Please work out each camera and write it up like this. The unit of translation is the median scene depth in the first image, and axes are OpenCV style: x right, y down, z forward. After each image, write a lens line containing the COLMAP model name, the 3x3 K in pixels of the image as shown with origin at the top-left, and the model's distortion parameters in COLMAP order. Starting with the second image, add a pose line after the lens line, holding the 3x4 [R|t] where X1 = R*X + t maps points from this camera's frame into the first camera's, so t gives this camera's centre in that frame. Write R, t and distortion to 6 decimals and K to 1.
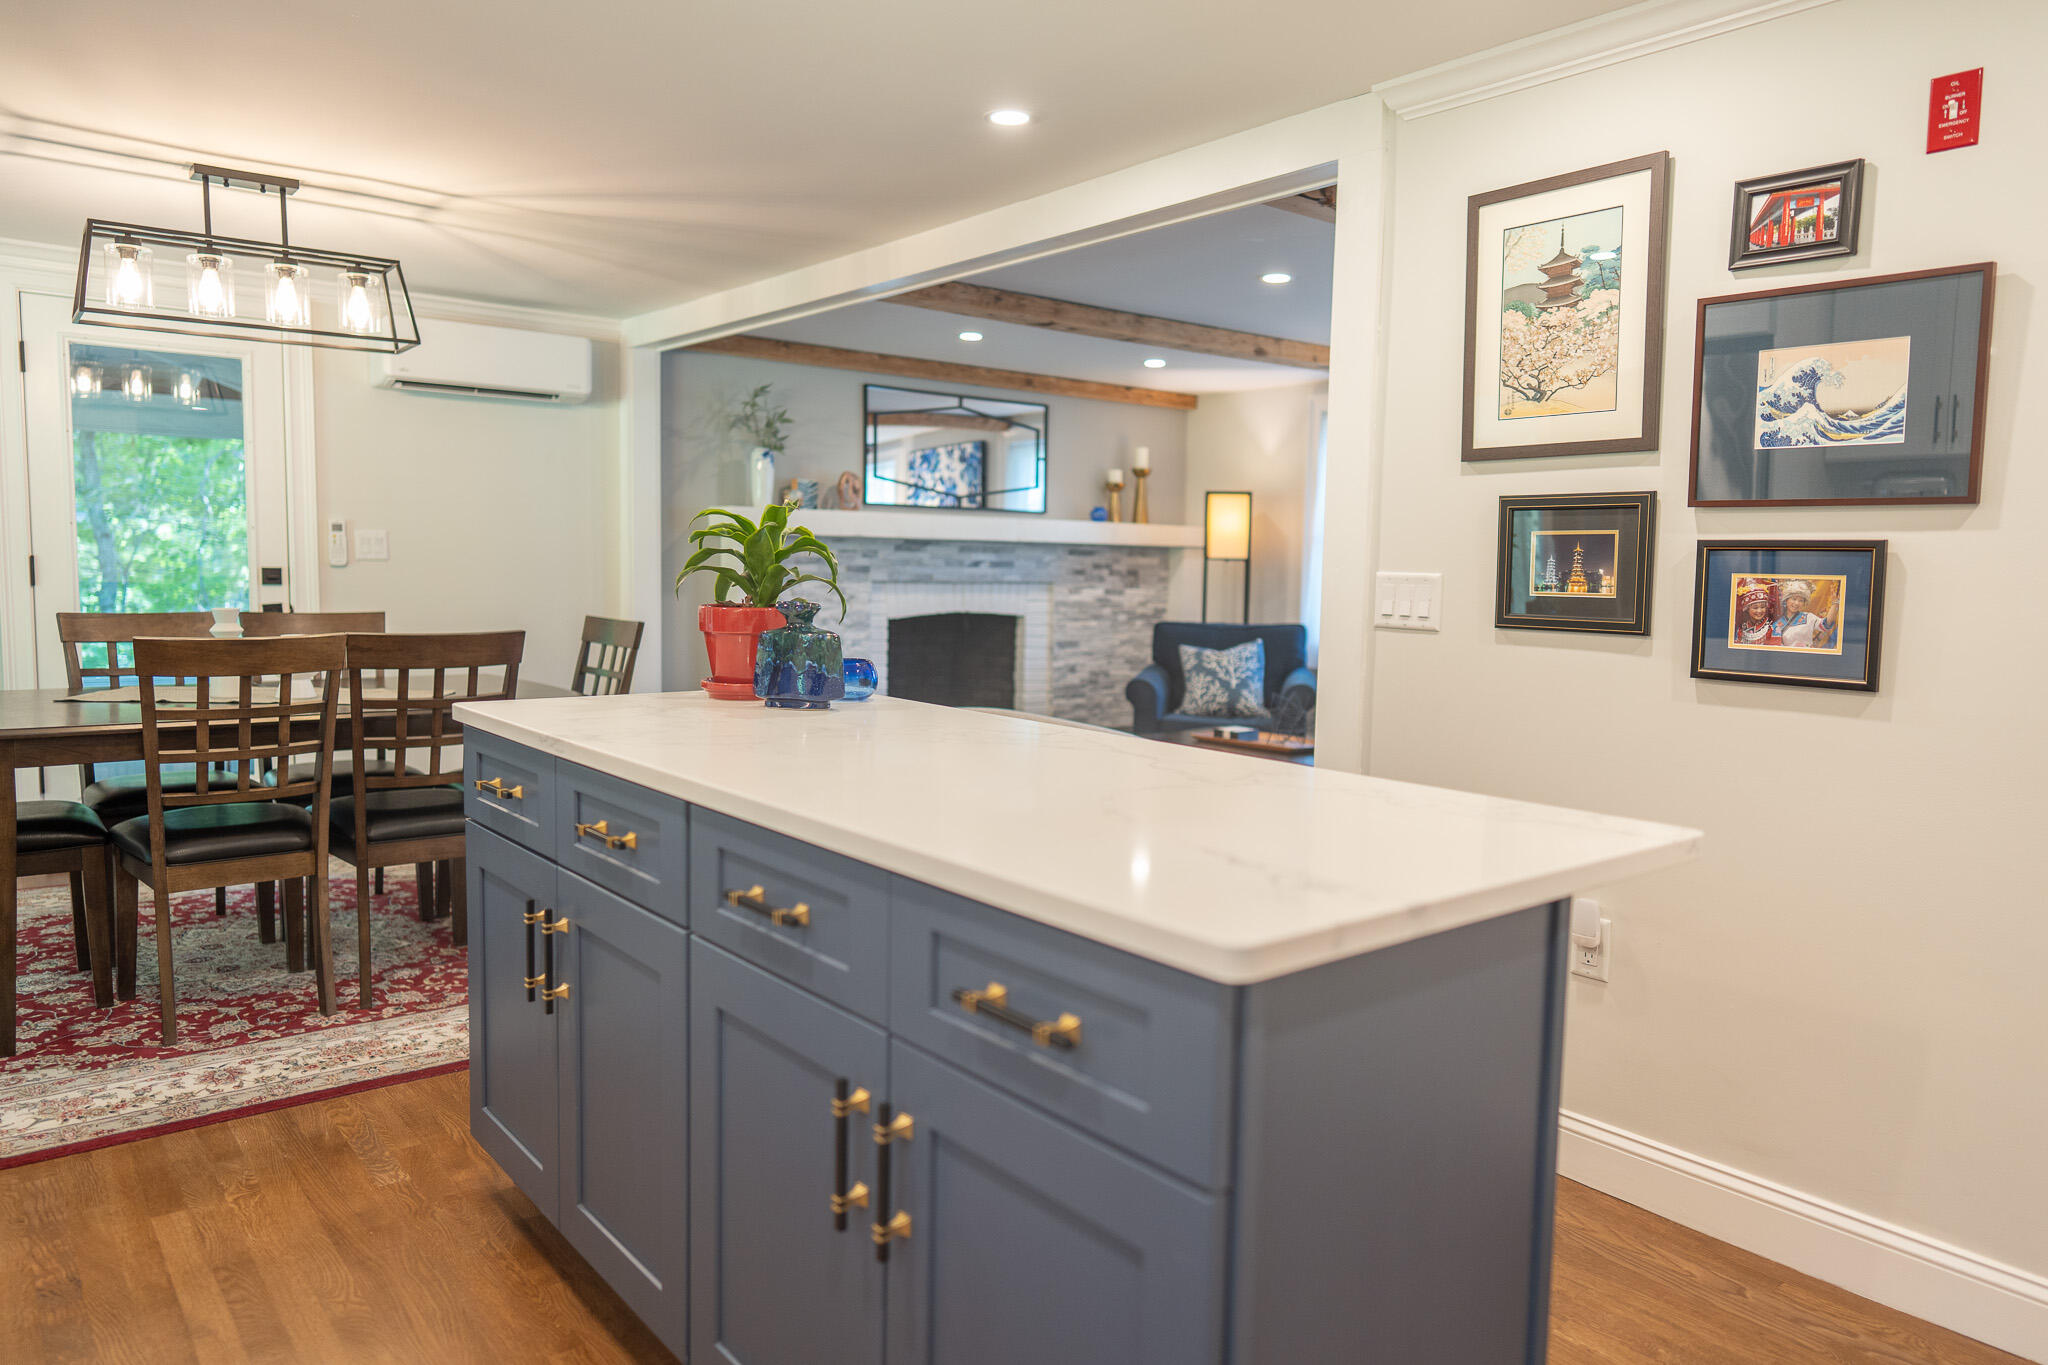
lens RADIAL K [[1357.0, 0, 1035.2], [0, 1357.0, 676.2], [0, 0, 1]] dist [-0.001628, 0.003190]
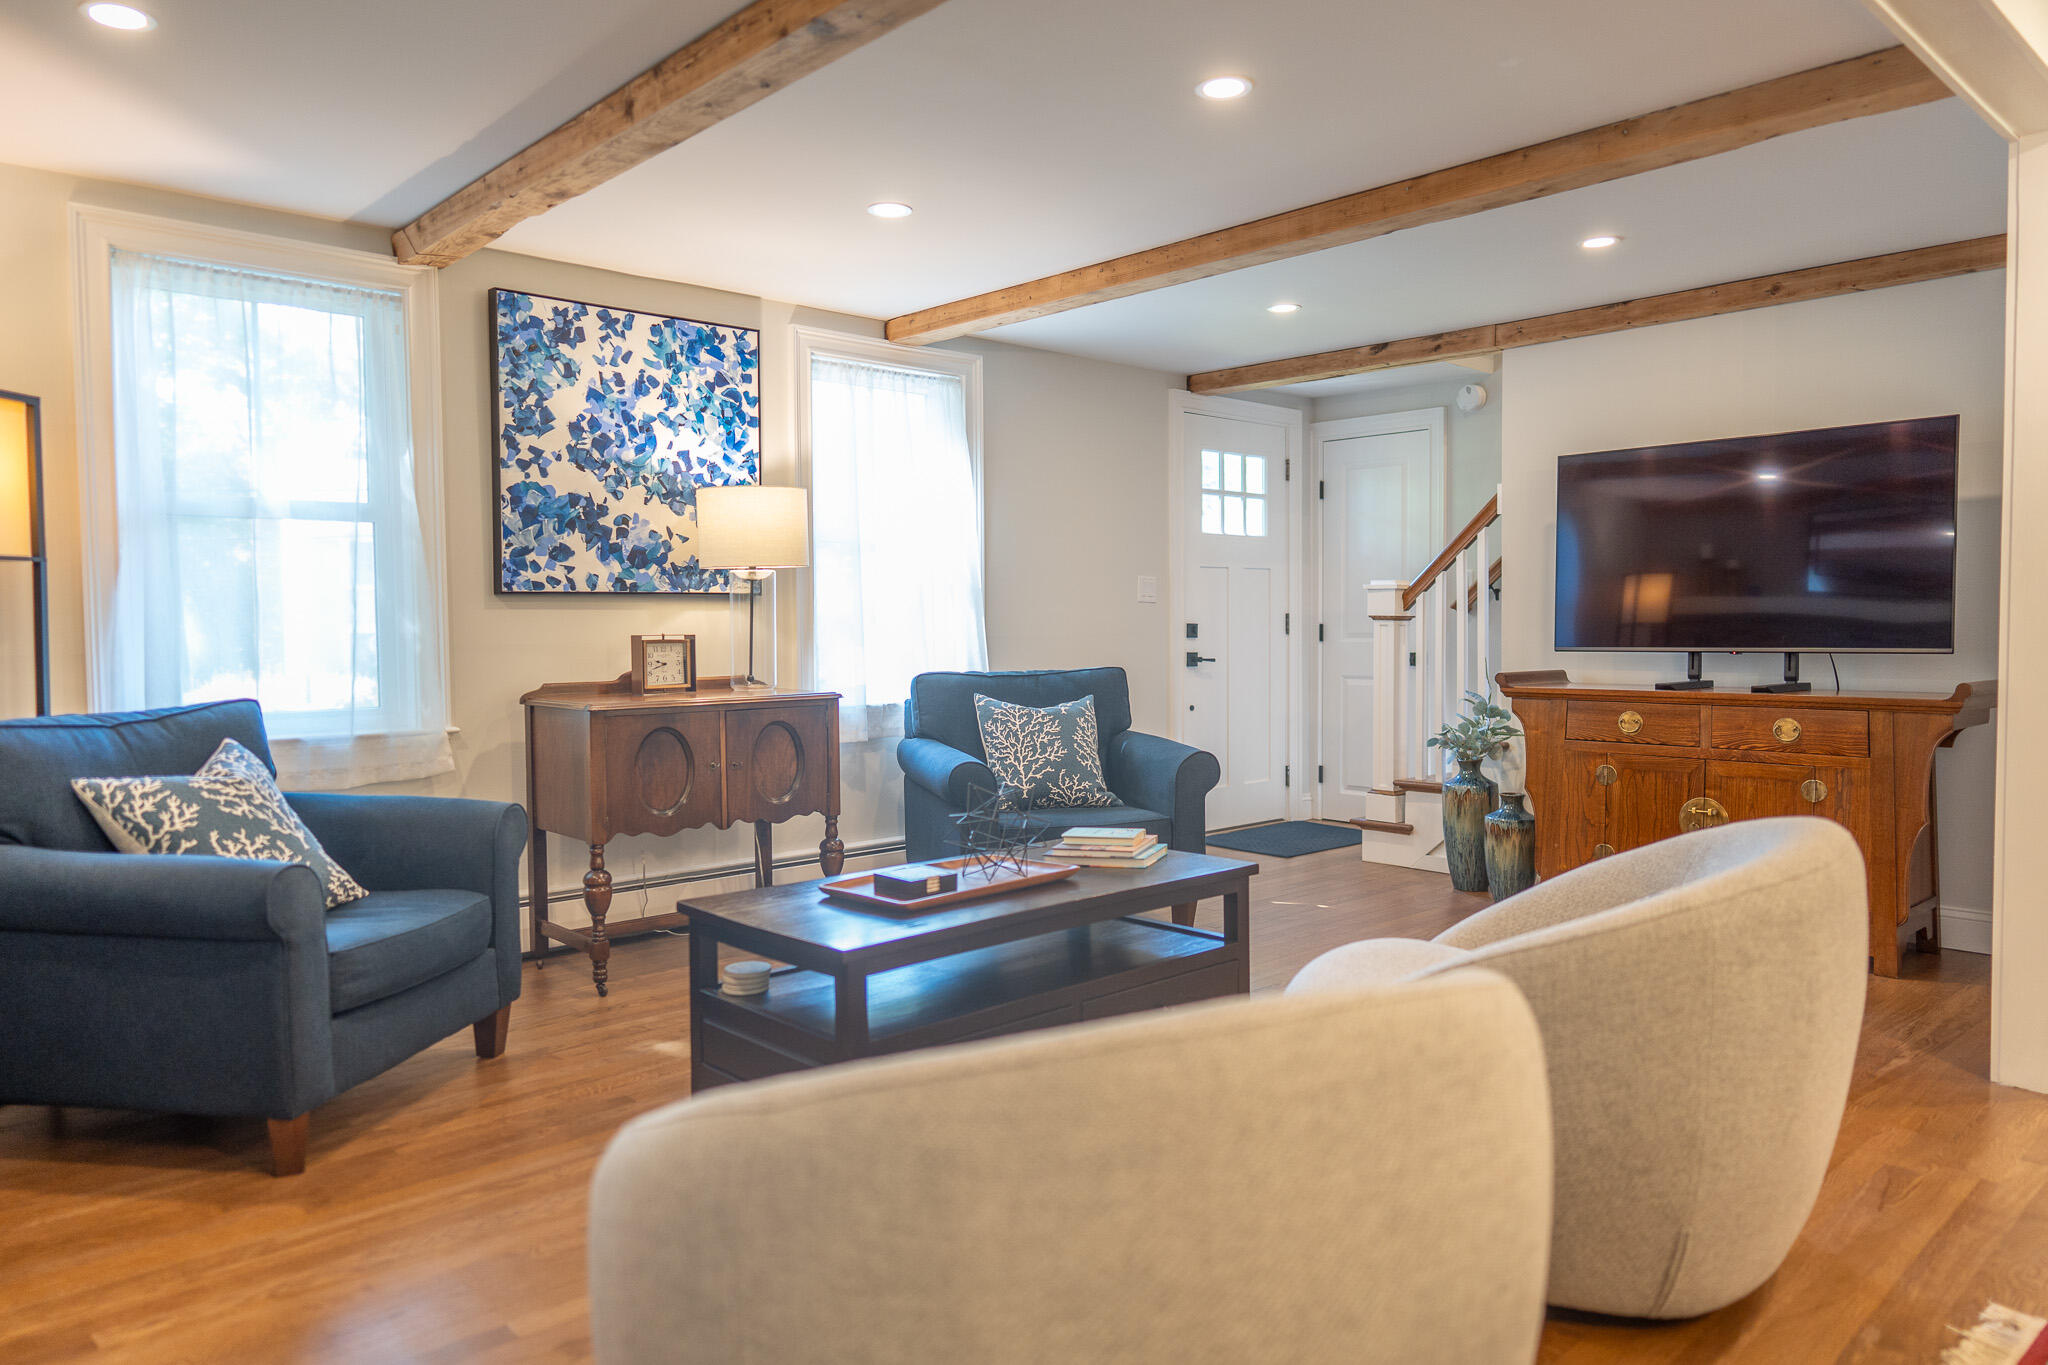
lens RADIAL K [[1357.0, 0, 1032.5], [0, 1357.0, 678.6], [0, 0, 1]] dist [-0.001628, 0.003190]
pose [[-0.068107, -0.059854, 0.995881, -0.599918], [0.091201, 0.993646, 0.065957, -0.107043], [-0.993501, 0.095317, -0.062216, 1.562293]]
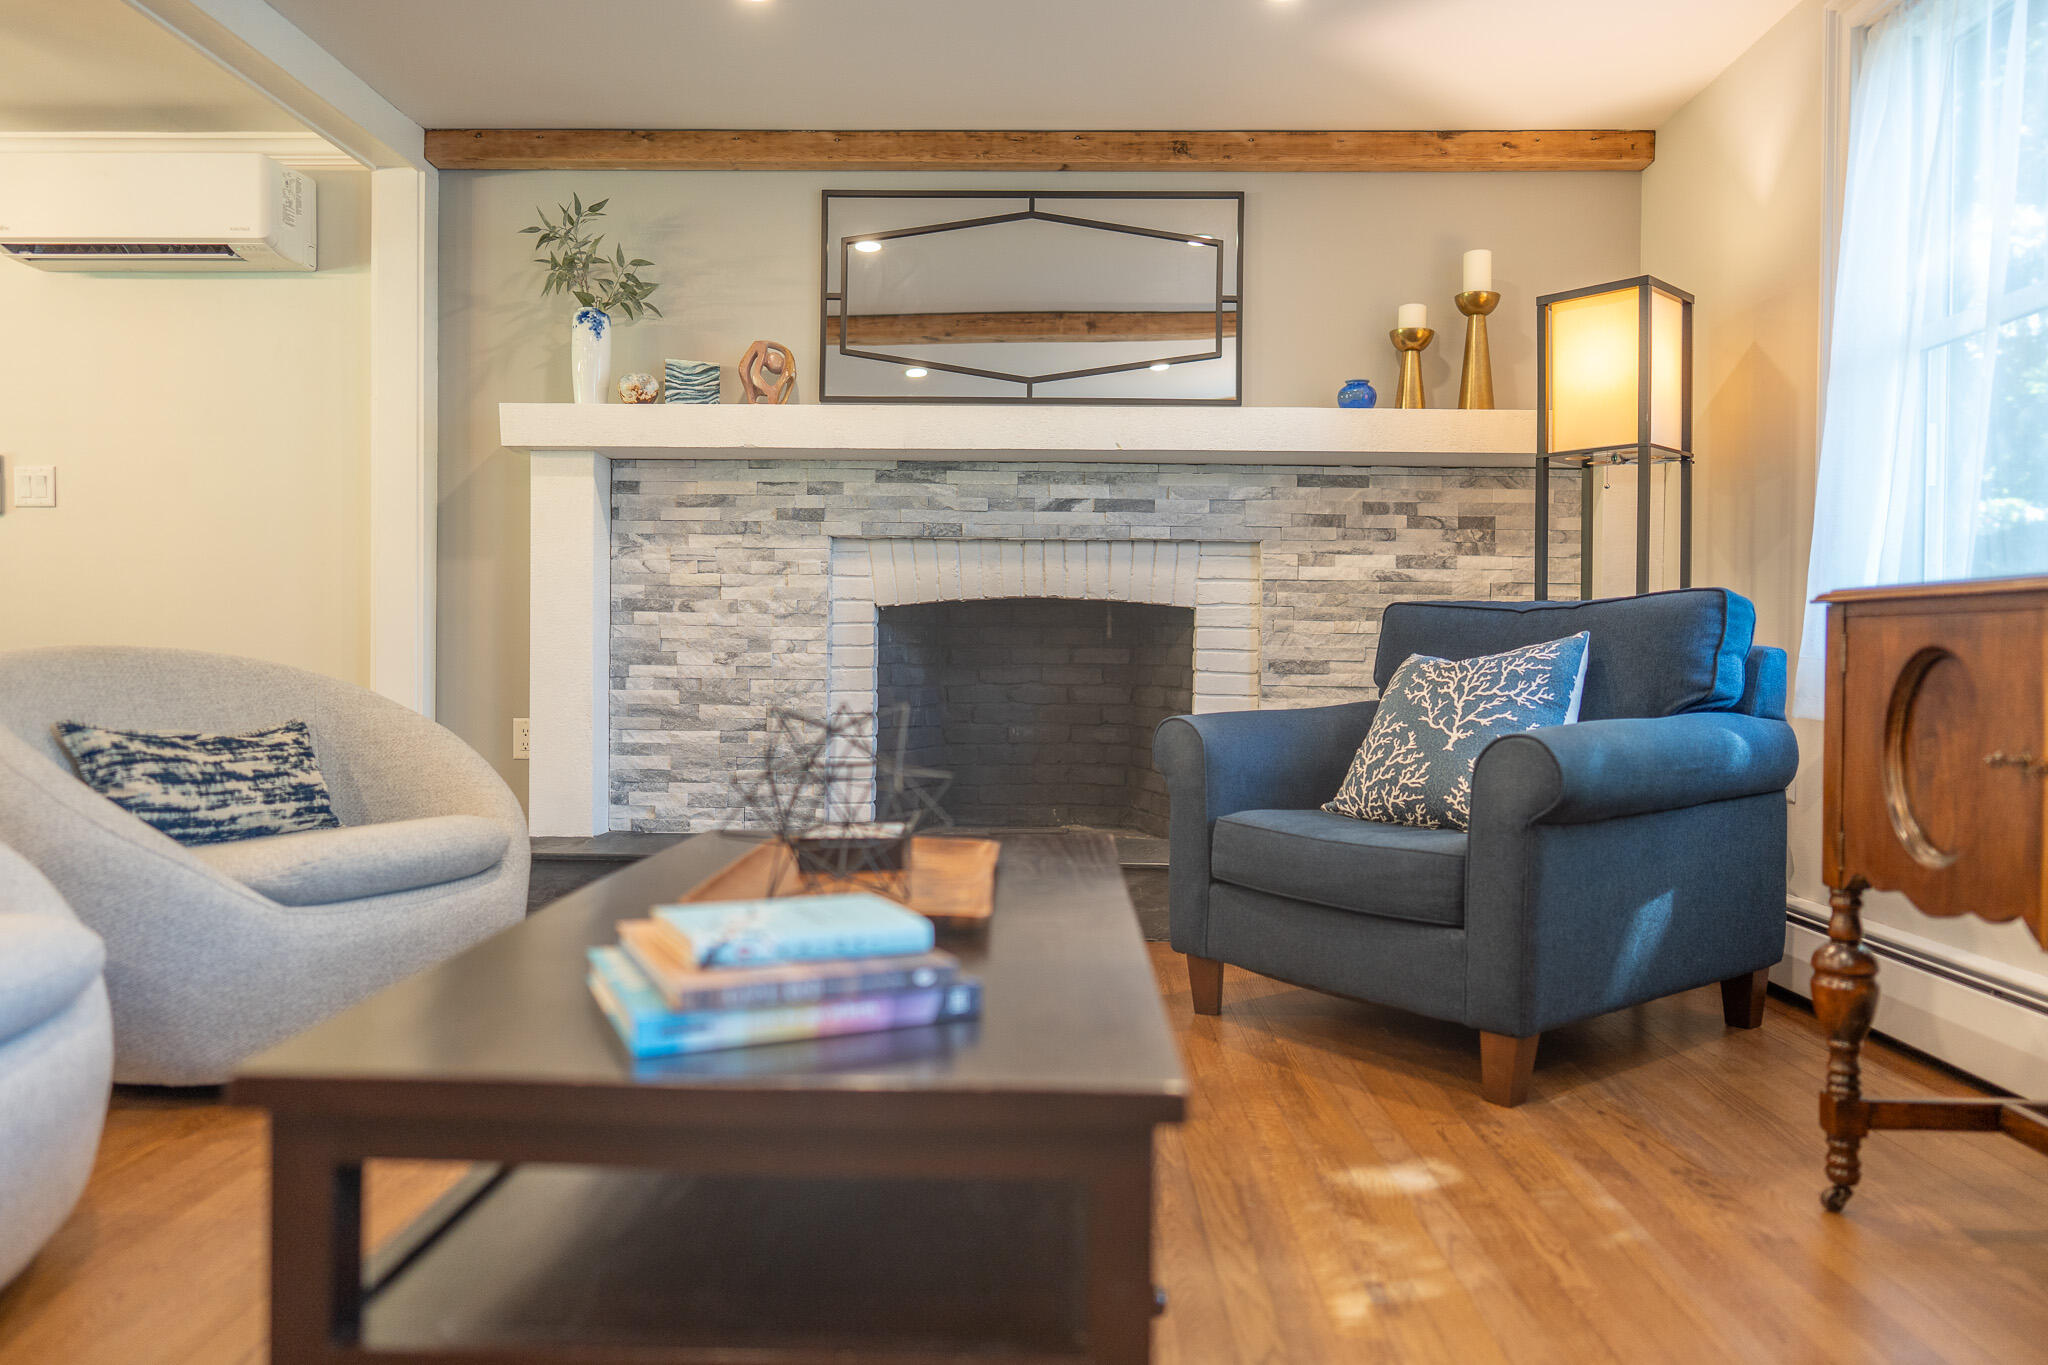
lens RADIAL K [[1357.0, 0, 1029.2], [0, 1357.0, 669.1], [0, 0, 1]] dist [-0.001628, 0.003190]
pose [[0.757368, -0.003488, -0.652979, 0.603245], [-0.051959, 0.996493, -0.065588, 0.032527], [0.650918, 0.083602, 0.754531, 1.259466]]
